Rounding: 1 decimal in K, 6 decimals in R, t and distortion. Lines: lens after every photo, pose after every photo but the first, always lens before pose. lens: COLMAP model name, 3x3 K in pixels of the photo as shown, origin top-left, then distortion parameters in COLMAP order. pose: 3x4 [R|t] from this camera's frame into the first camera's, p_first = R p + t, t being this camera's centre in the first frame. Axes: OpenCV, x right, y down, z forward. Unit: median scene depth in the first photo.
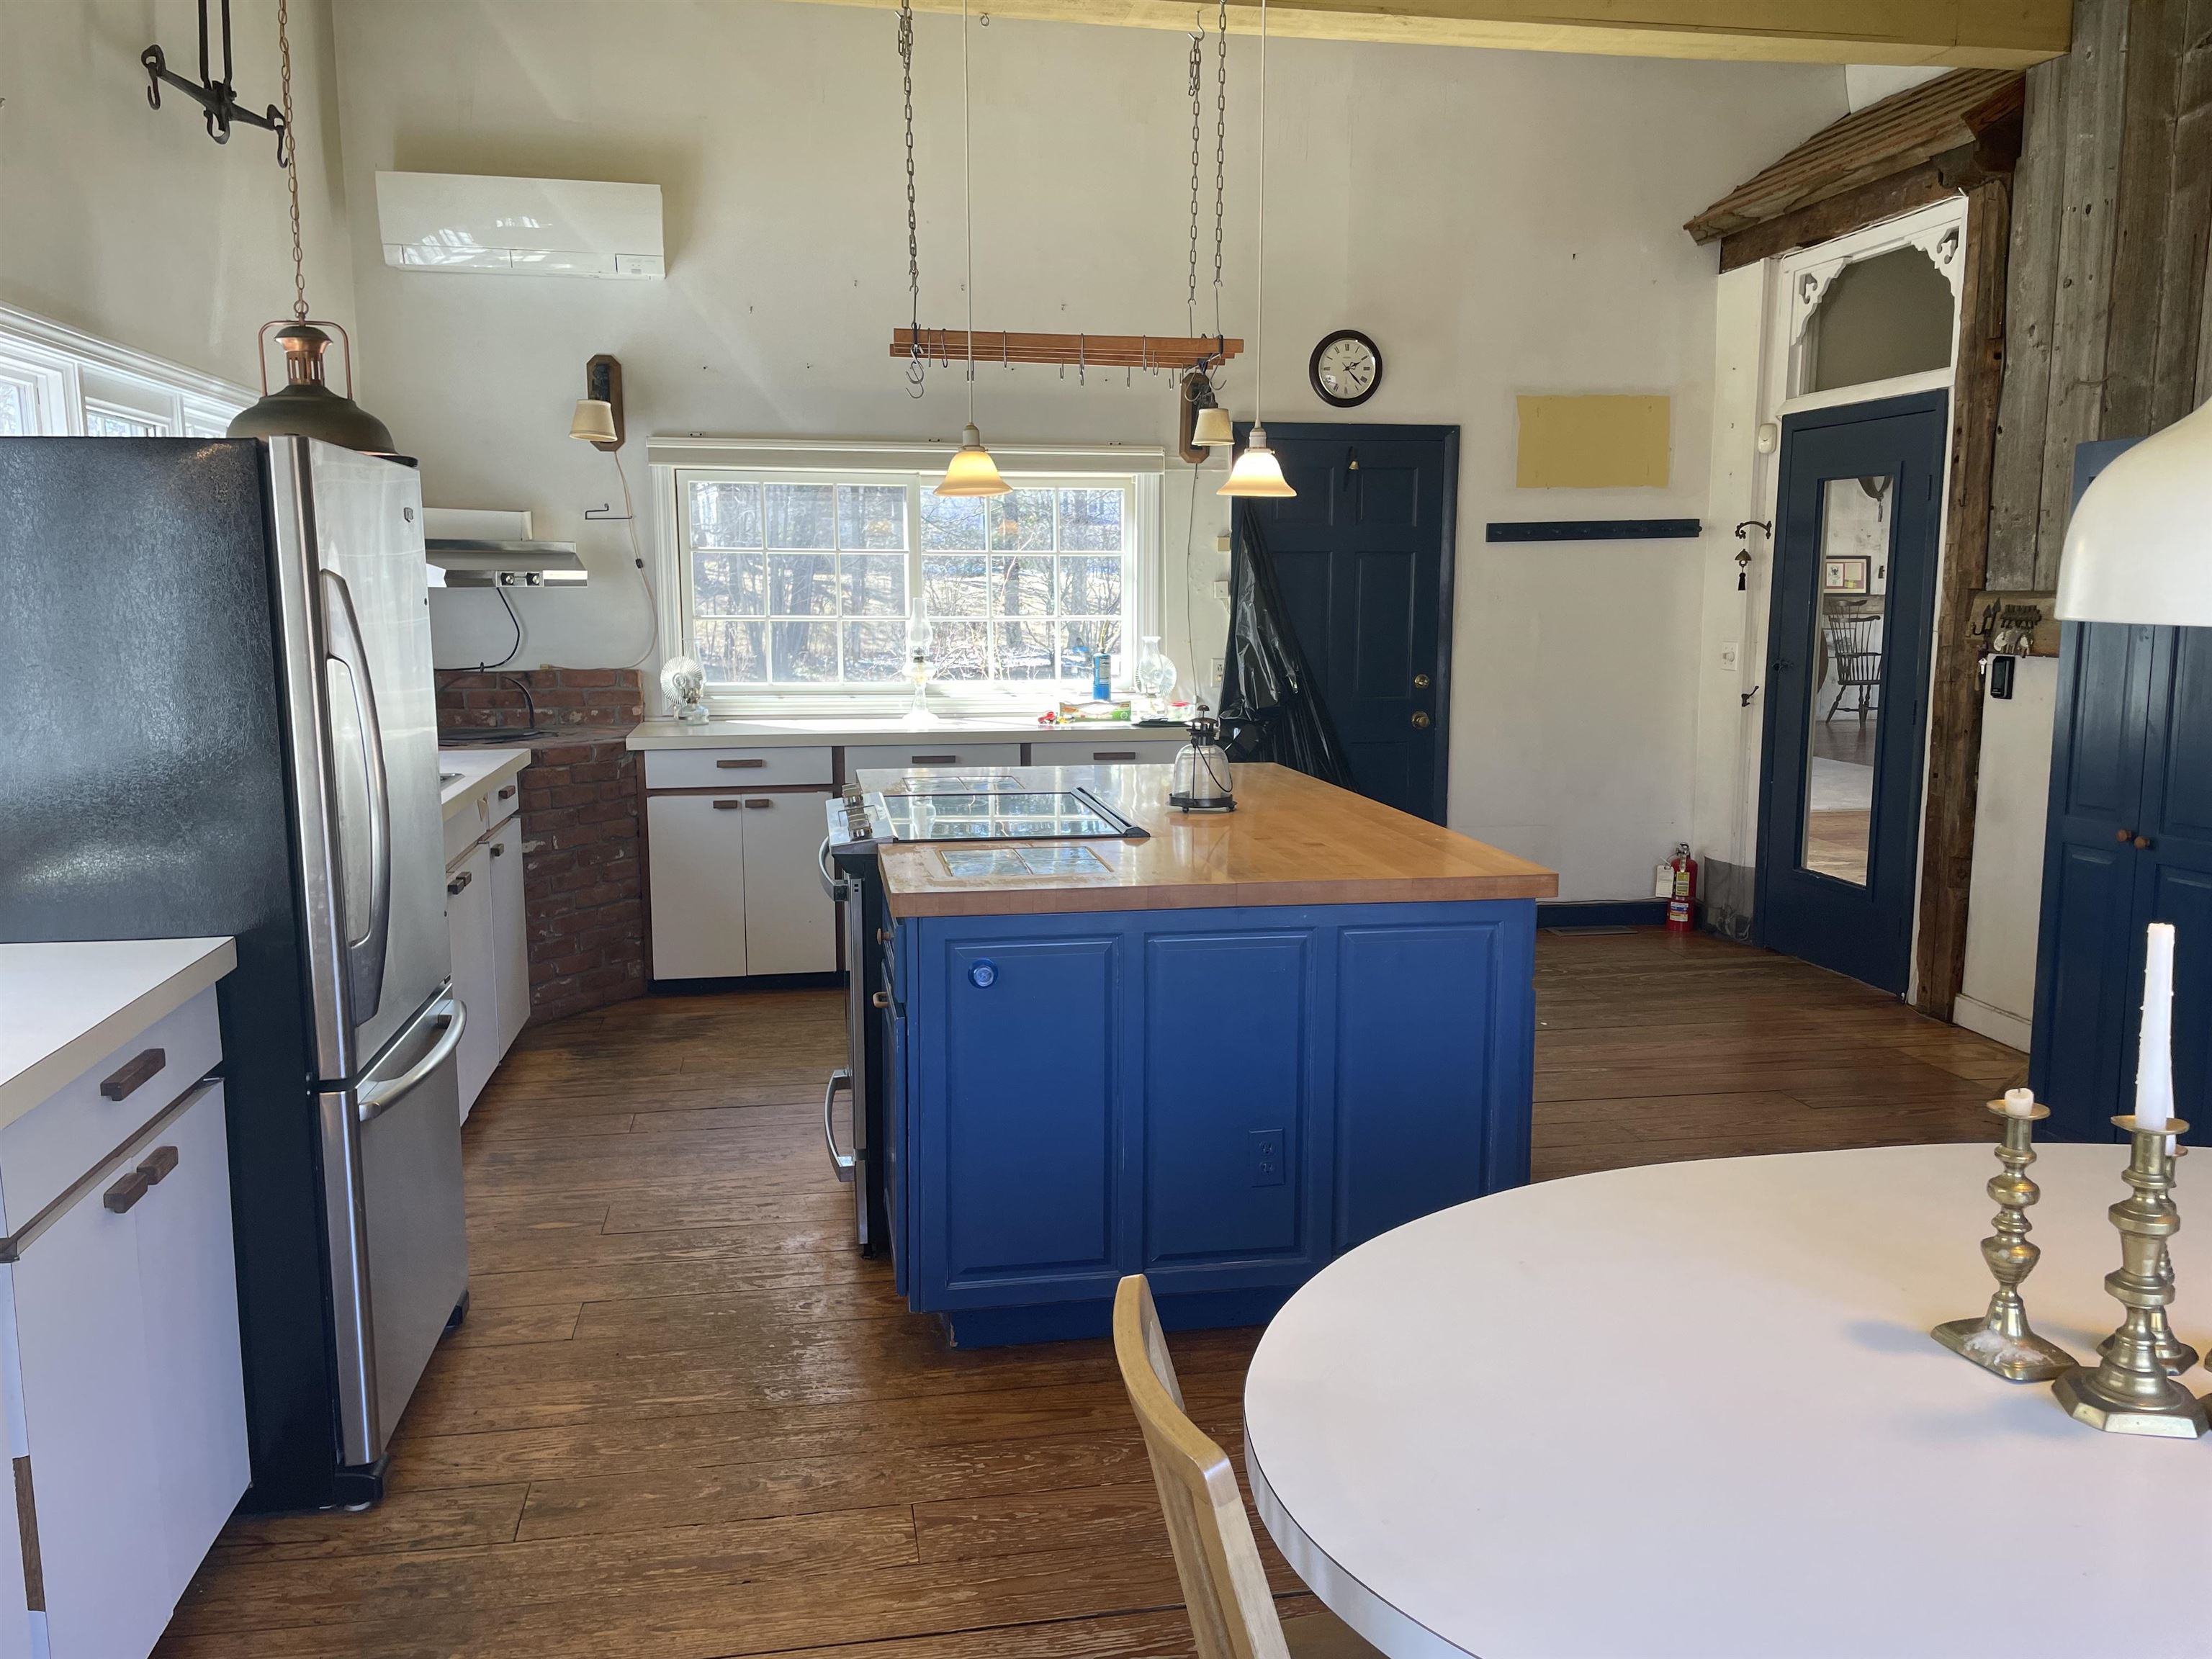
lens RADIAL K [[1667.8, 0, 1108.2], [0, 1667.8, 830.7], [0, 0, 1]] dist [0.090765, -0.114739]
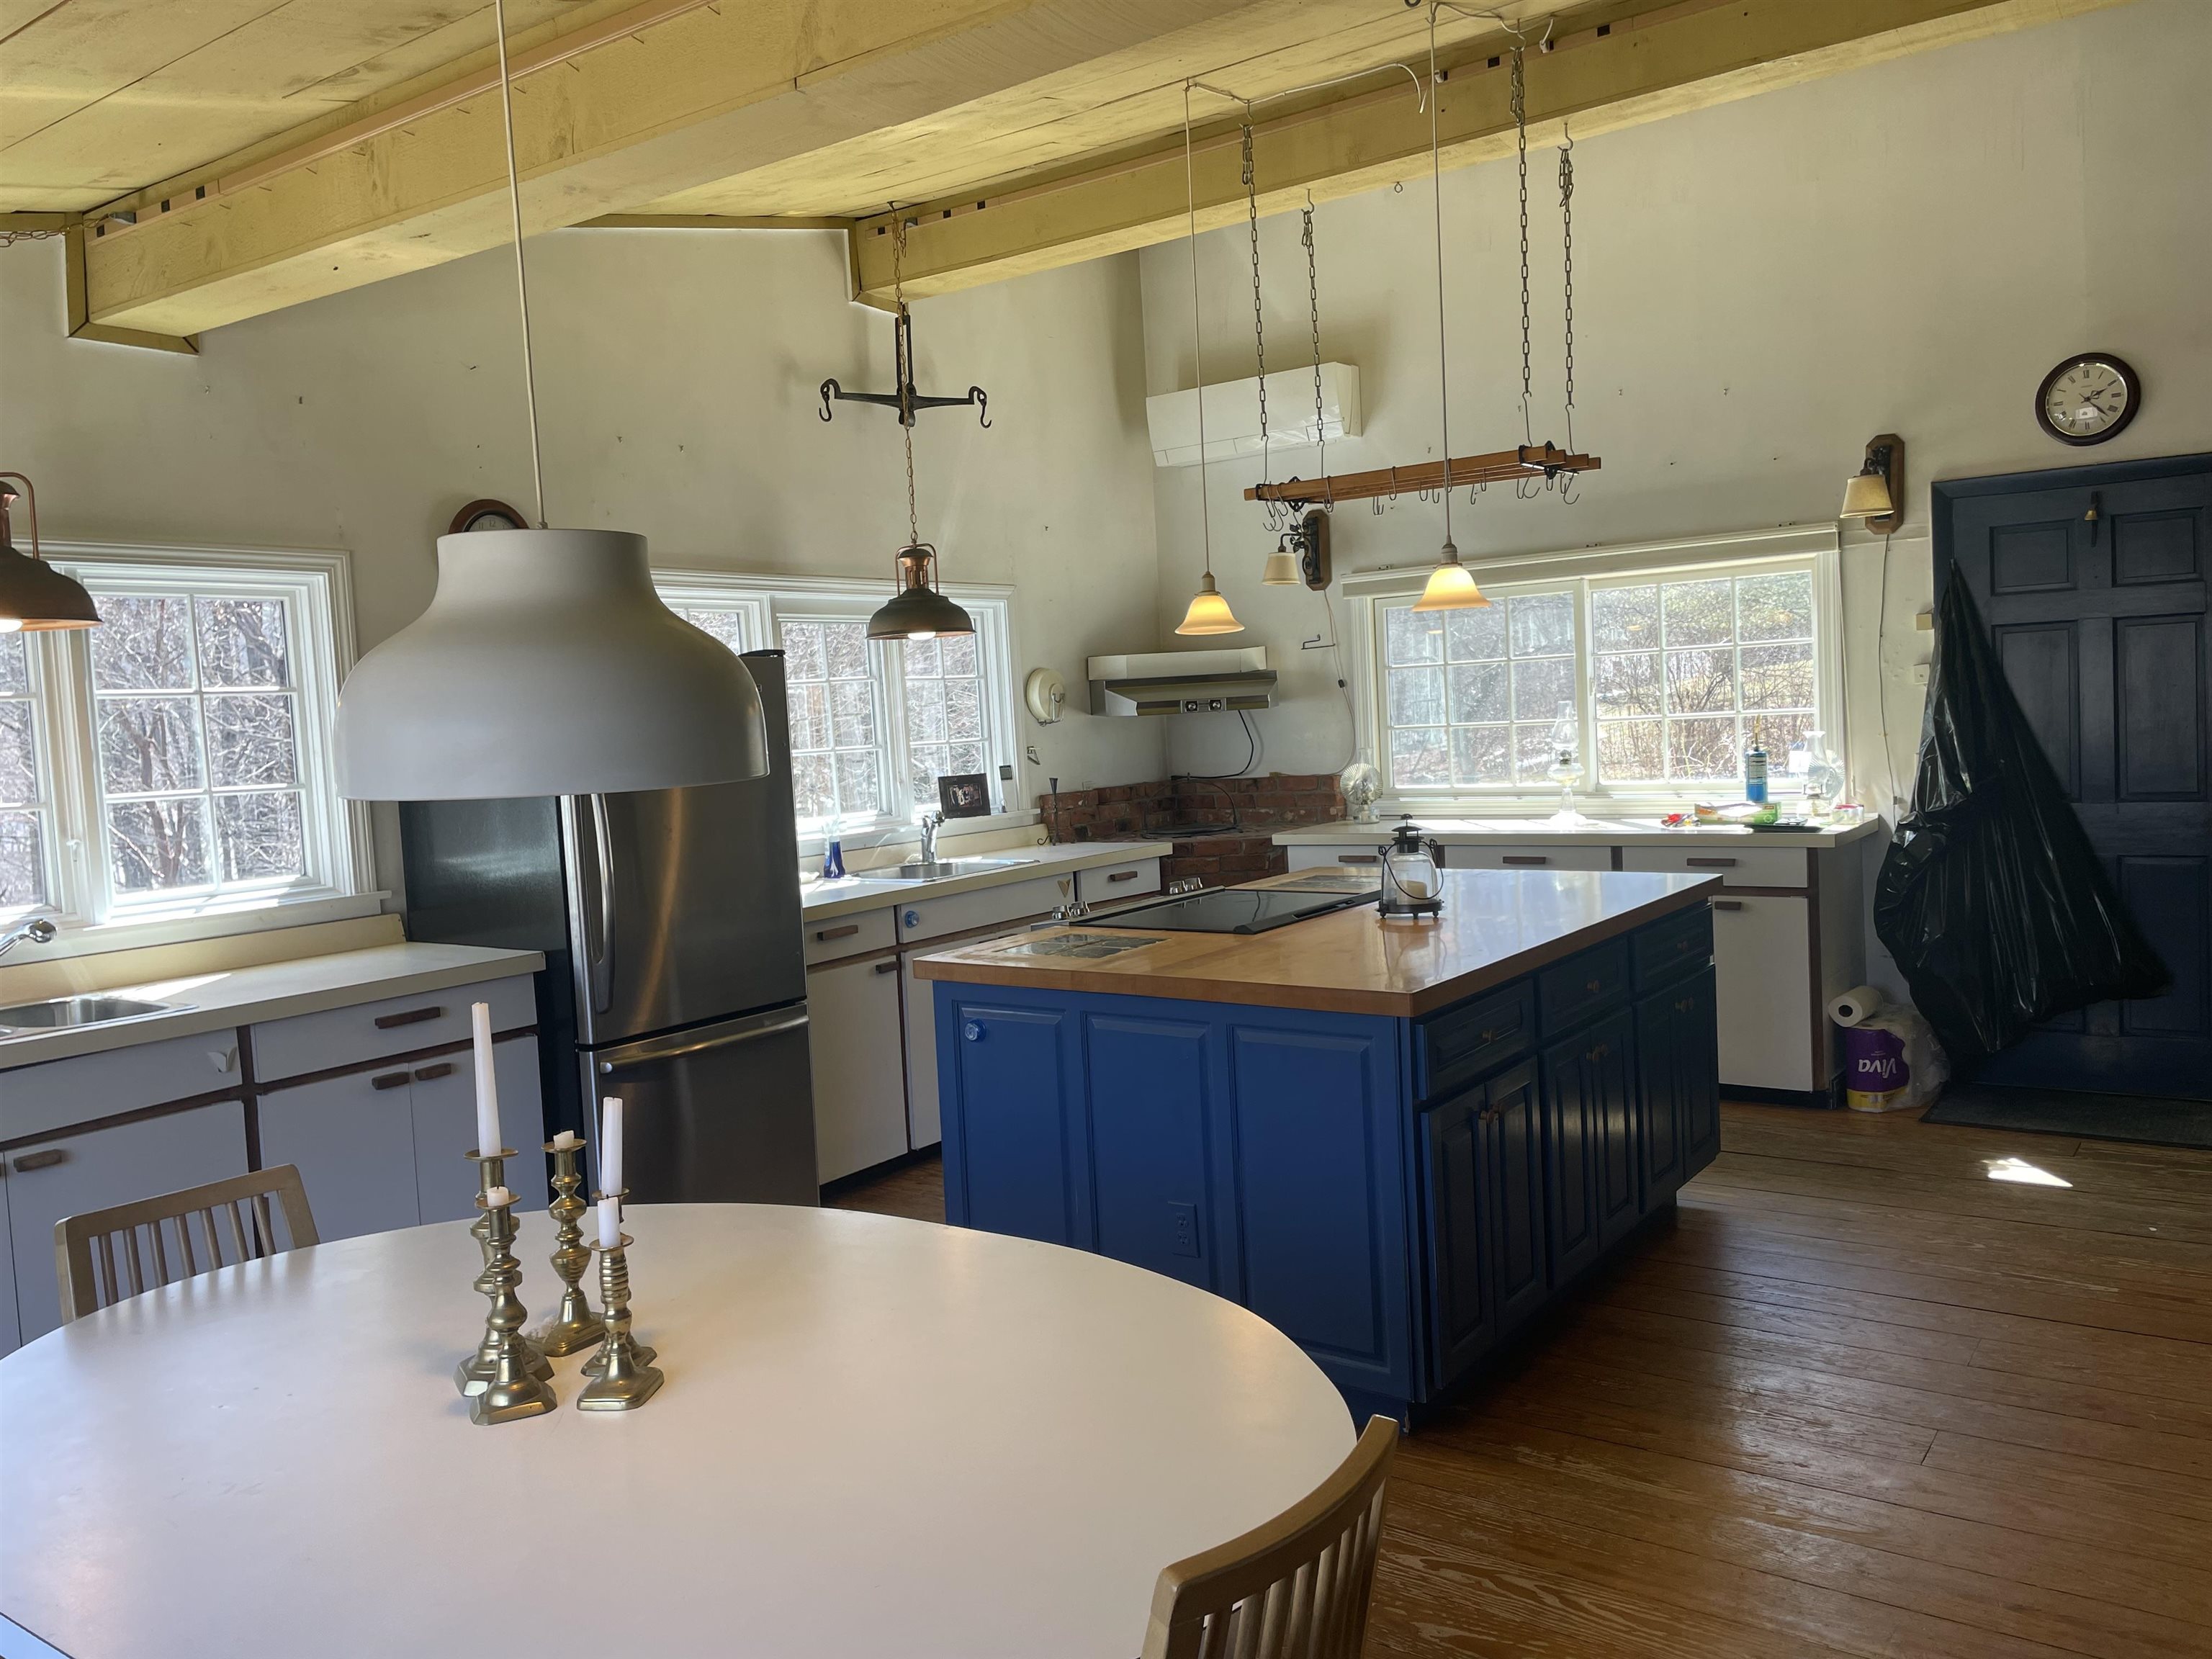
lens RADIAL K [[1667.8, 0, 1093.8], [0, 1667.8, 827.5], [0, 0, 1]] dist [0.090765, -0.114739]
pose [[0.683049, 0.013906, -0.730240, 0.500511], [-0.053890, 0.998053, -0.031401, -0.017324], [0.728381, 0.060801, 0.682469, 0.113649]]
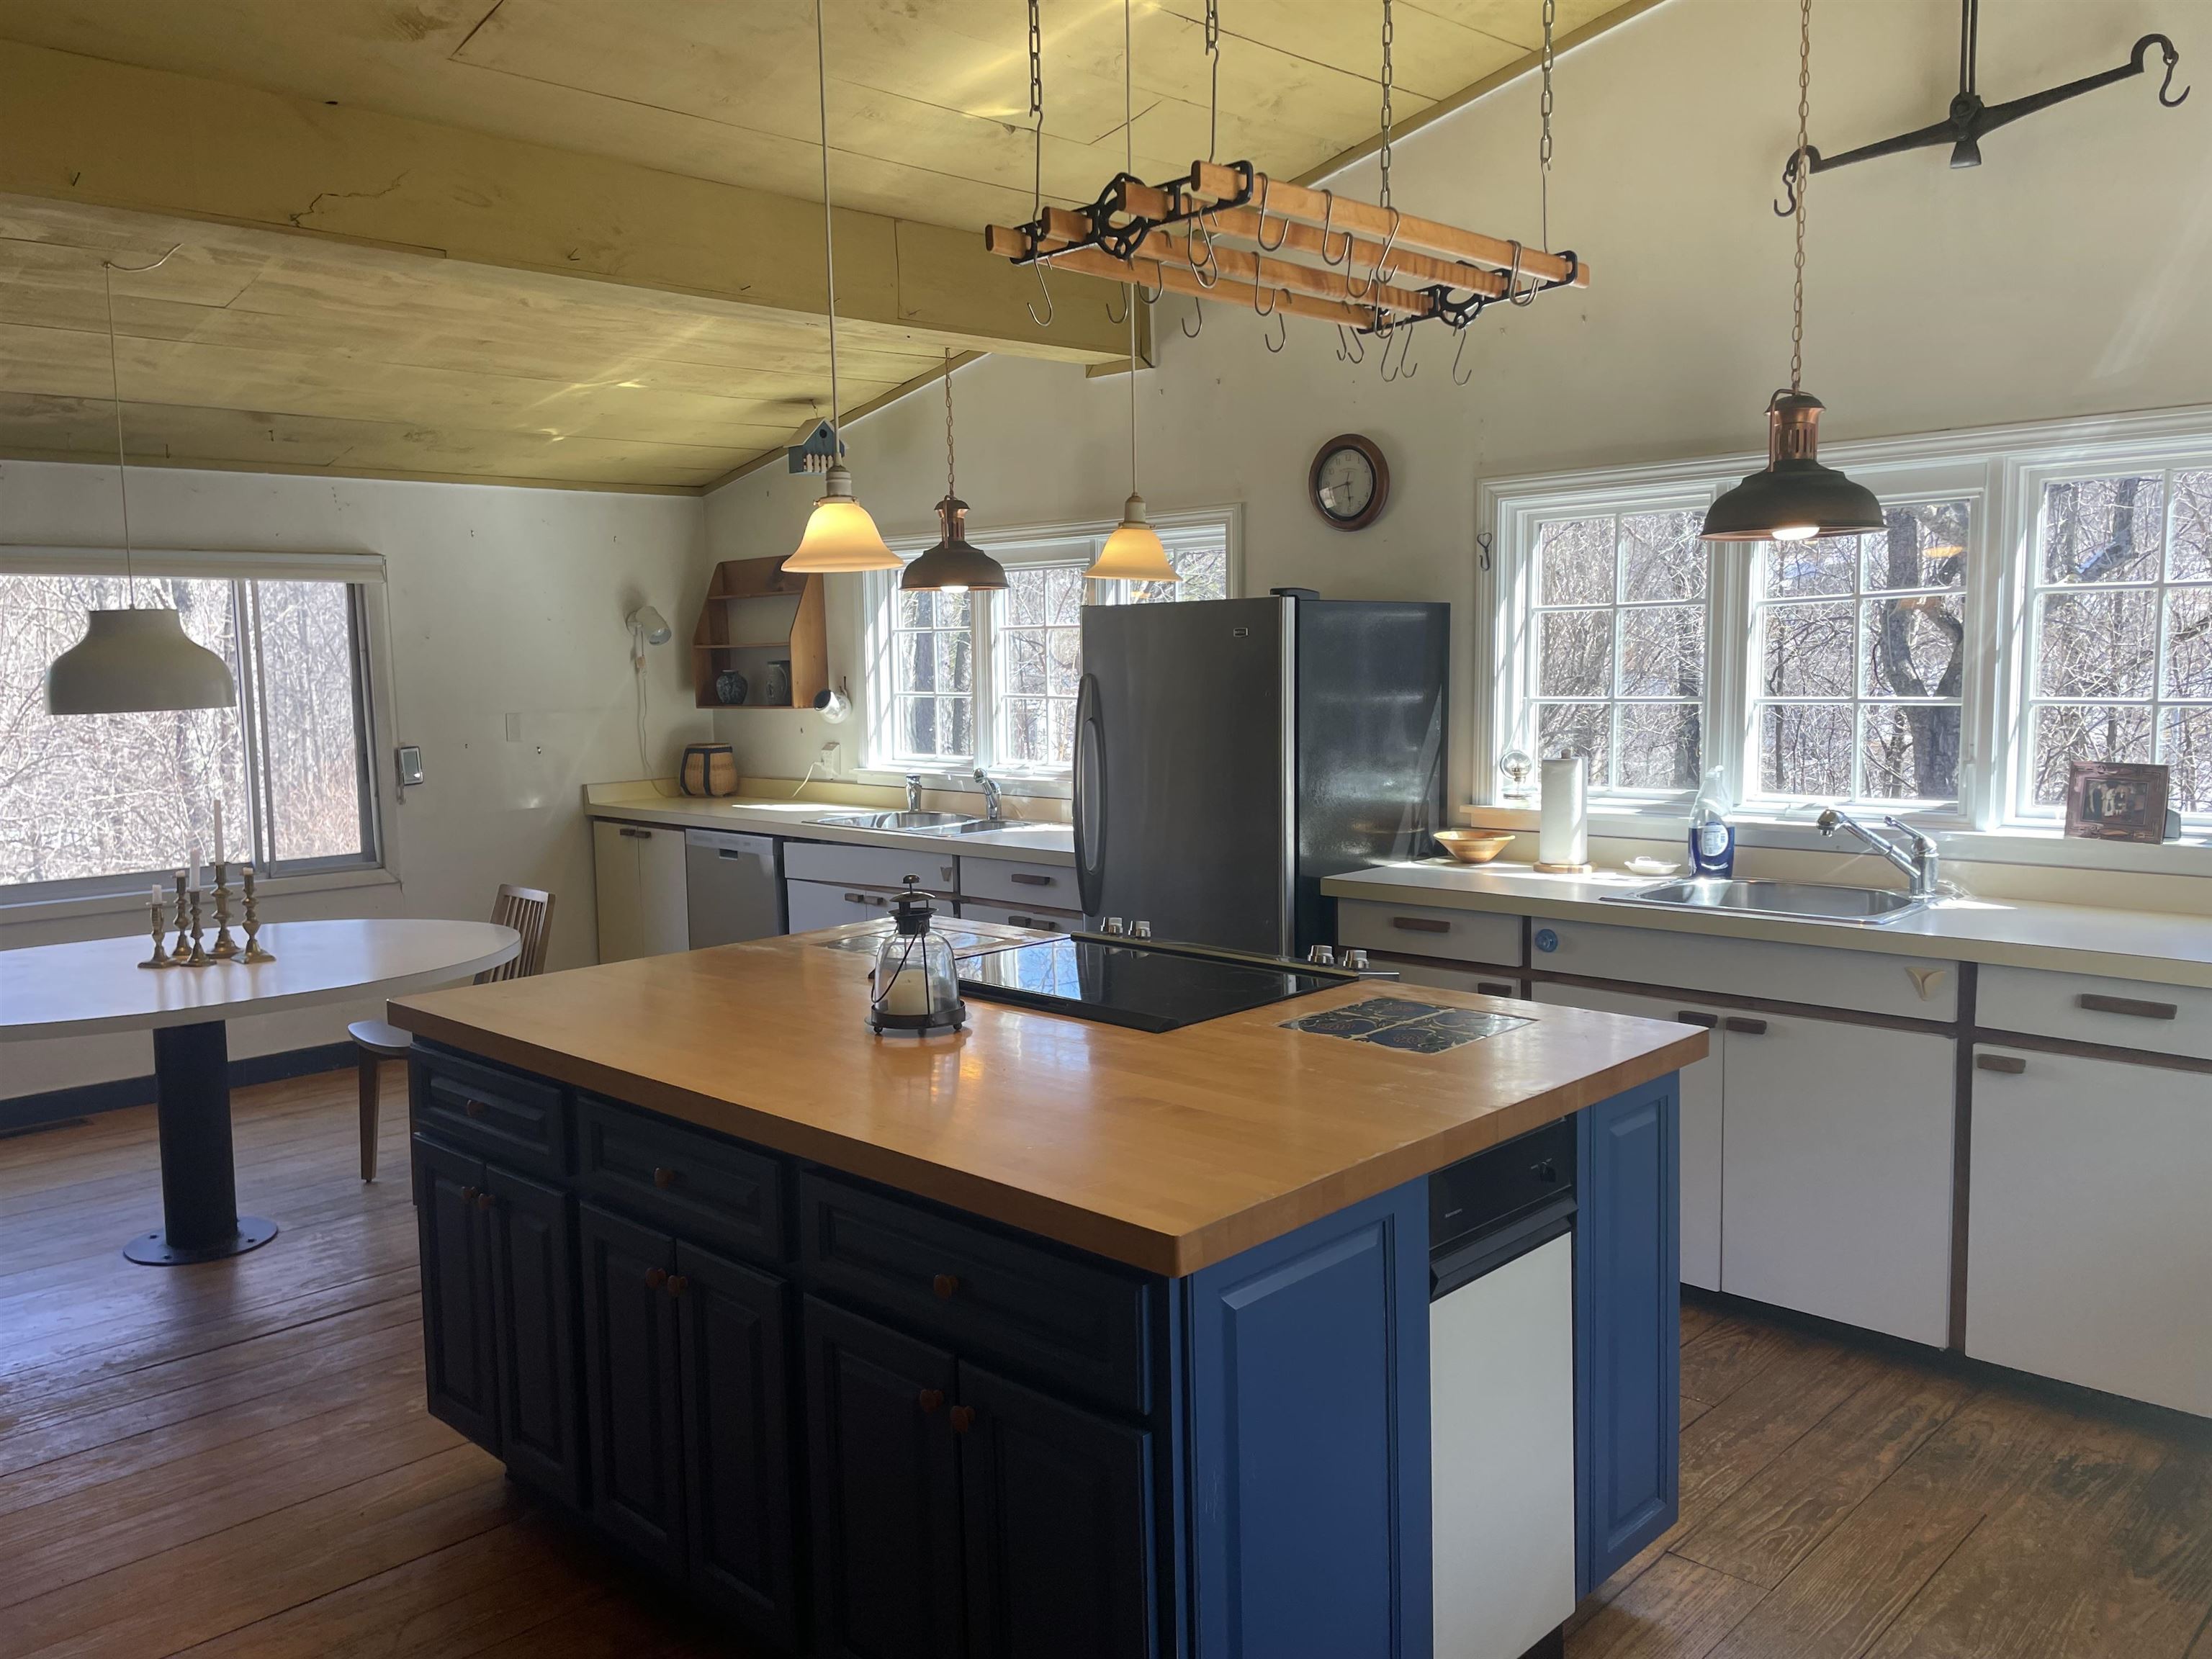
lens RADIAL K [[1667.8, 0, 1097.3], [0, 1667.8, 818.4], [0, 0, 1]] dist [0.090765, -0.114739]
pose [[-0.830195, 0.055966, -0.554657, 0.268029], [-0.072623, 0.975612, 0.207141, -0.174430], [0.552723, 0.212248, -0.805883, 1.169032]]
